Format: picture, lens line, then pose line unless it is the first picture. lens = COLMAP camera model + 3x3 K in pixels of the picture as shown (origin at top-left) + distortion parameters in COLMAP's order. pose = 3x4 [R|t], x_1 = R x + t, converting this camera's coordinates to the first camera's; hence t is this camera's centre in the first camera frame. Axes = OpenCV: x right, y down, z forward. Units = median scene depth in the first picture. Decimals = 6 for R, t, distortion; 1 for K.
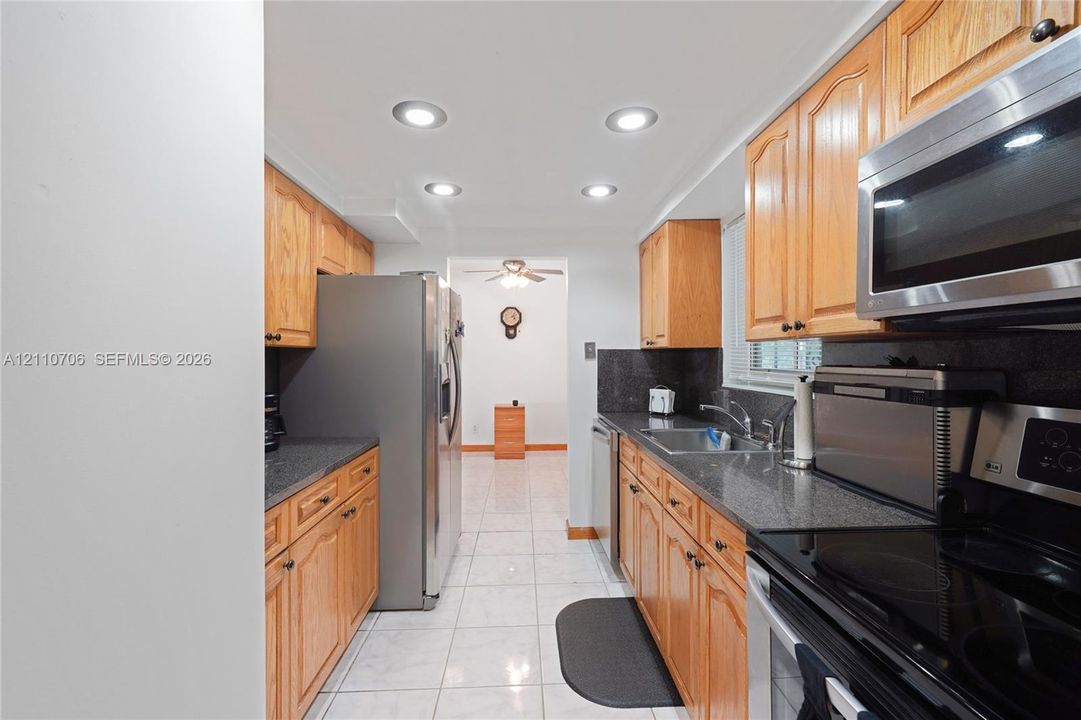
lens RADIAL K [[452.1, 0, 541.8], [0, 452.1, 358.6], [0, 0, 1]] dist [0.009064, 0.002559]
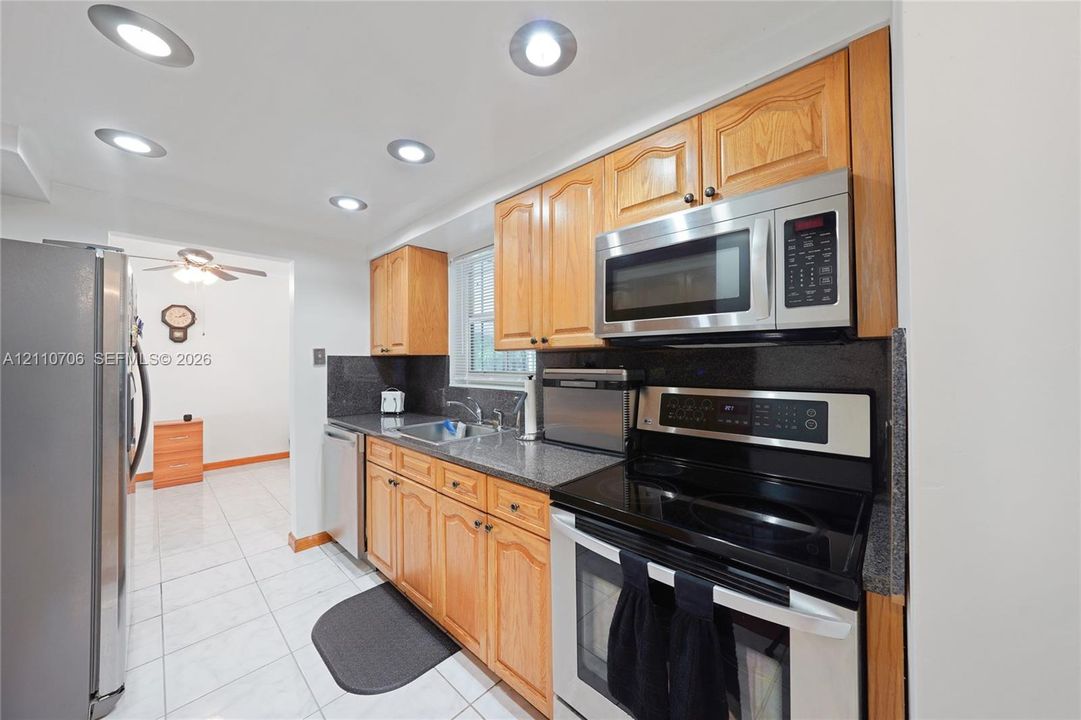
lens RADIAL K [[375.5, 0, 534.3], [0, 375.5, 359.2], [0, 0, 1]] dist [-0.000365, 0.001651]
pose [[0.731589, 0.002568, 0.681741, -0.159949], [0.006609, 0.999919, -0.010858, -0.000120], [-0.681713, 0.012449, 0.731513, 0.088201]]
